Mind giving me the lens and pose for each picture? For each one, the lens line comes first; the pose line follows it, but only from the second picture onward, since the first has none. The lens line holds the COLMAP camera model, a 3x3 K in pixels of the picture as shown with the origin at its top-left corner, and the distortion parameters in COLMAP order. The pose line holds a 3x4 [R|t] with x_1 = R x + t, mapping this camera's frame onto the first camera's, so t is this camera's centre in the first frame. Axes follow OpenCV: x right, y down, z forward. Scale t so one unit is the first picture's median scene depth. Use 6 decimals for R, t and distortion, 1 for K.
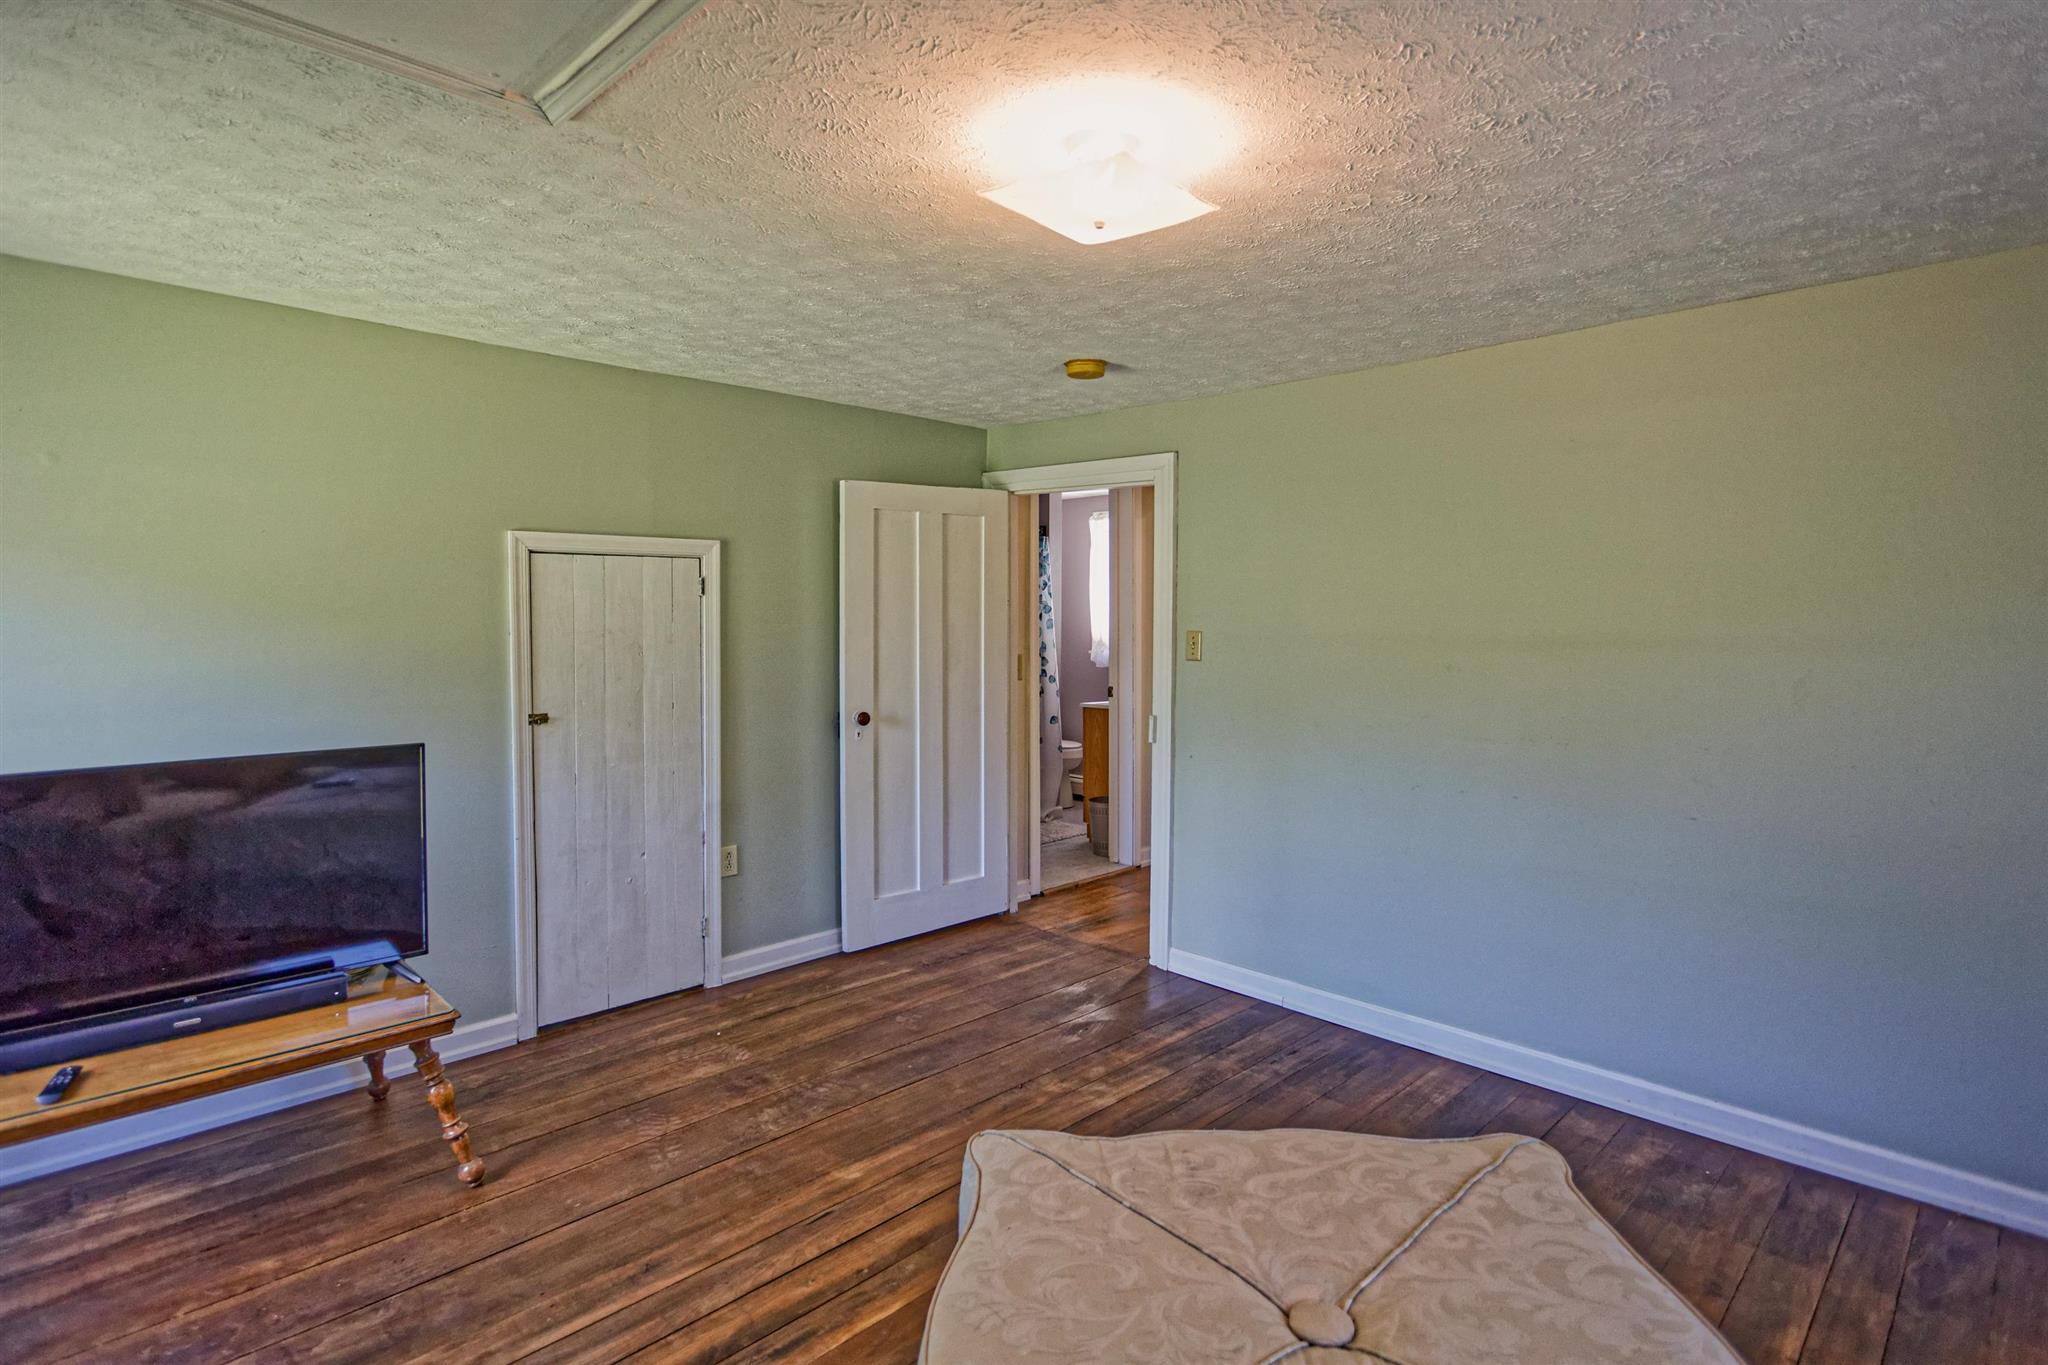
lens RADIAL K [[1025.6, 0, 1016.7], [0, 1025.6, 652.7], [0, 0, 1]] dist [-0.007100, 0.000024]
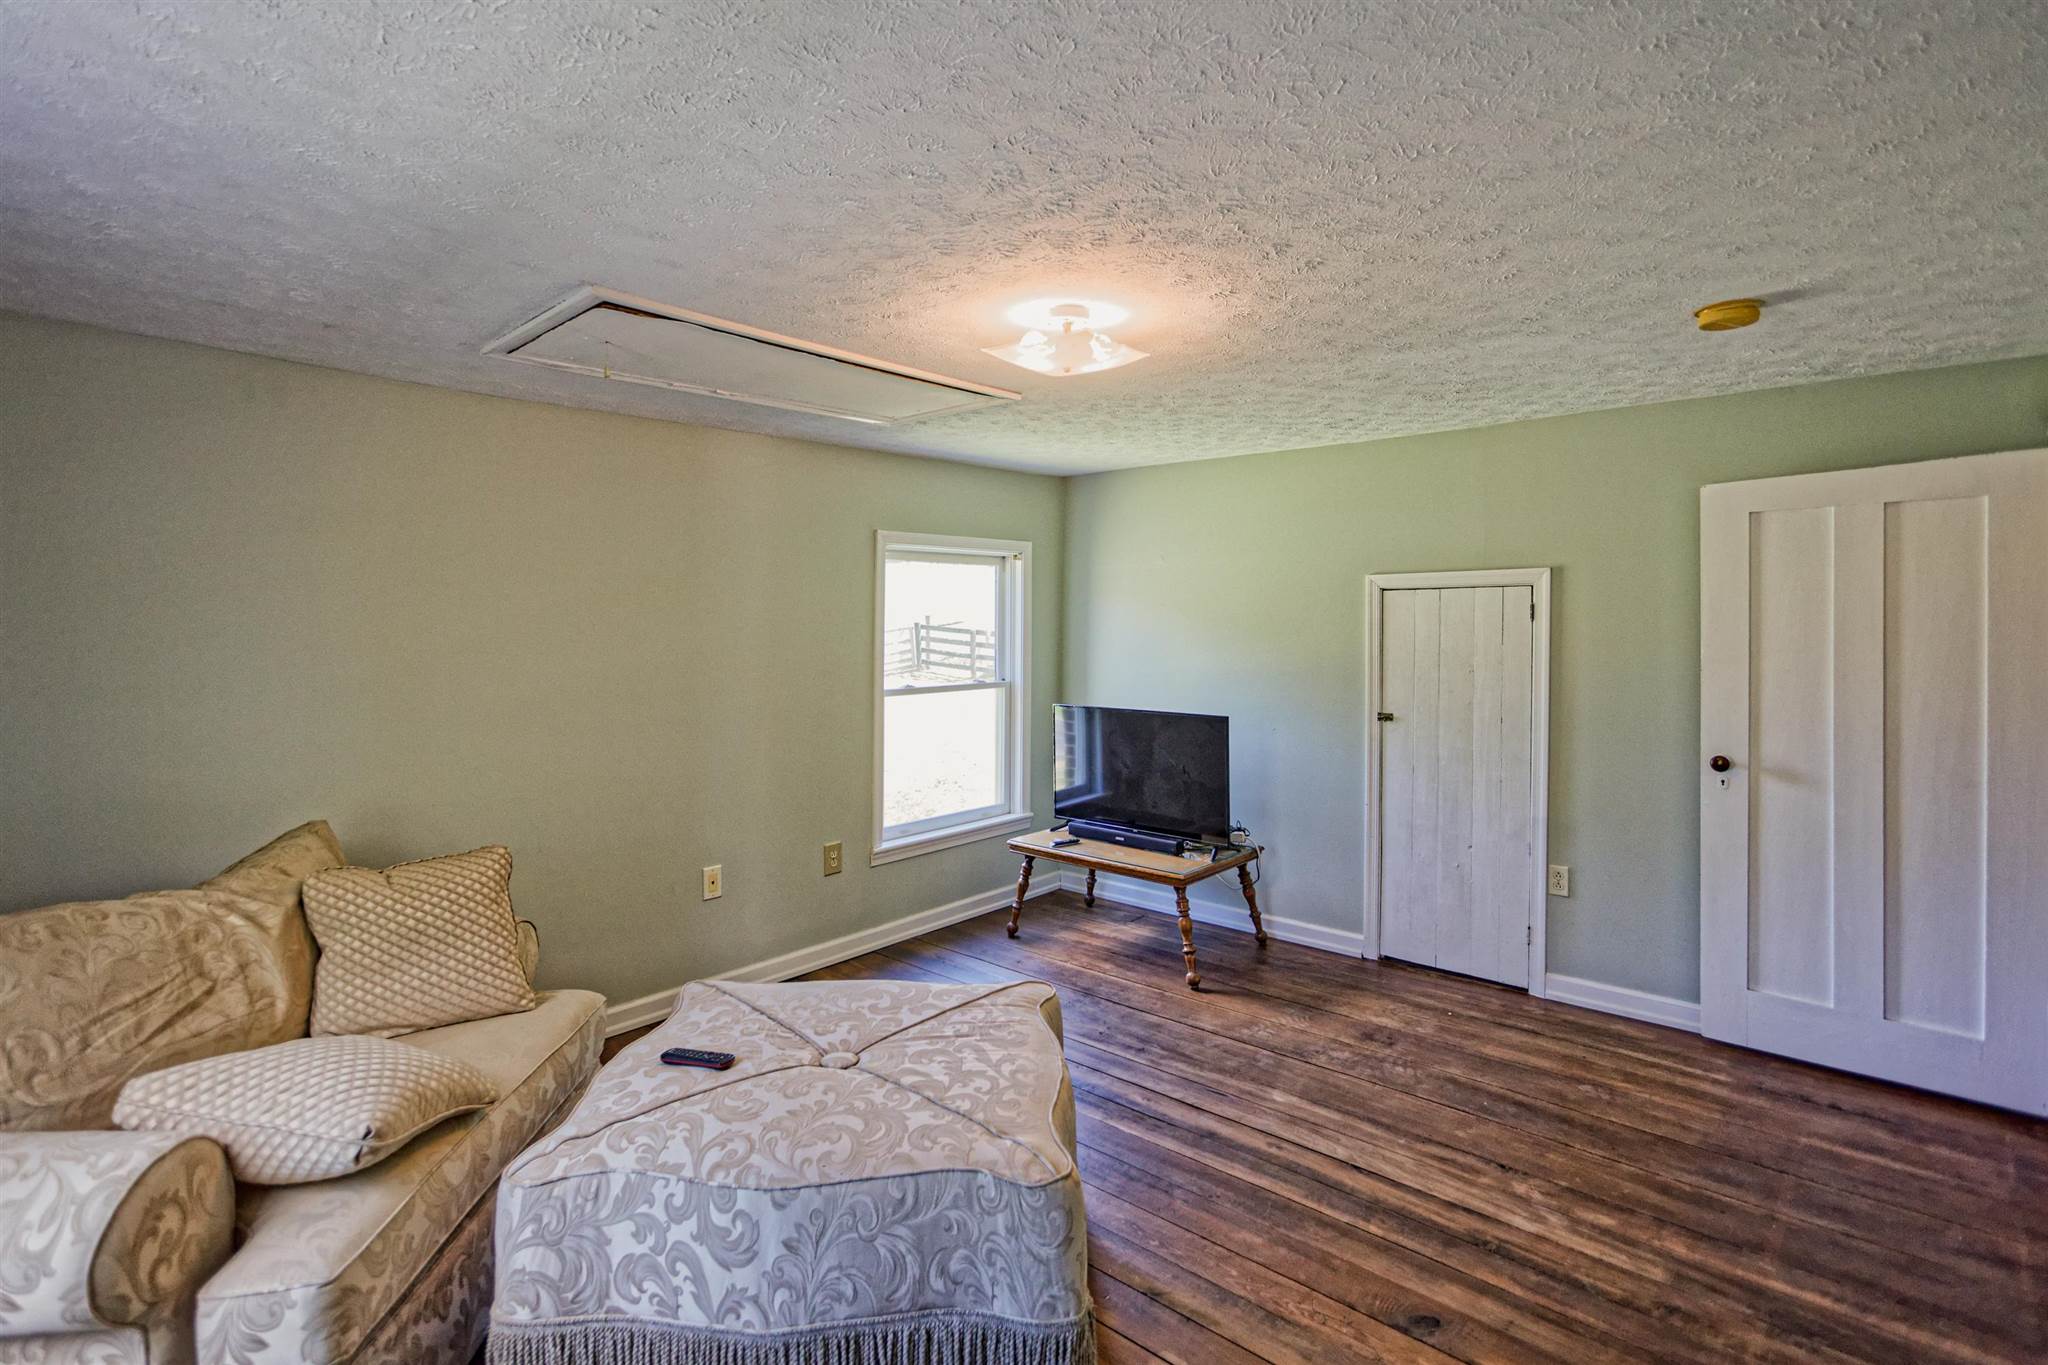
lens RADIAL K [[984.3, 0, 1024.1], [0, 984.3, 623.1], [0, 0, 1]] dist [-0.002473, -0.001173]
pose [[0.063919, -0.003130, -0.997950, 0.721892], [-0.039656, 0.999197, -0.005674, -0.028131], [0.997167, 0.039938, 0.063743, 0.433498]]
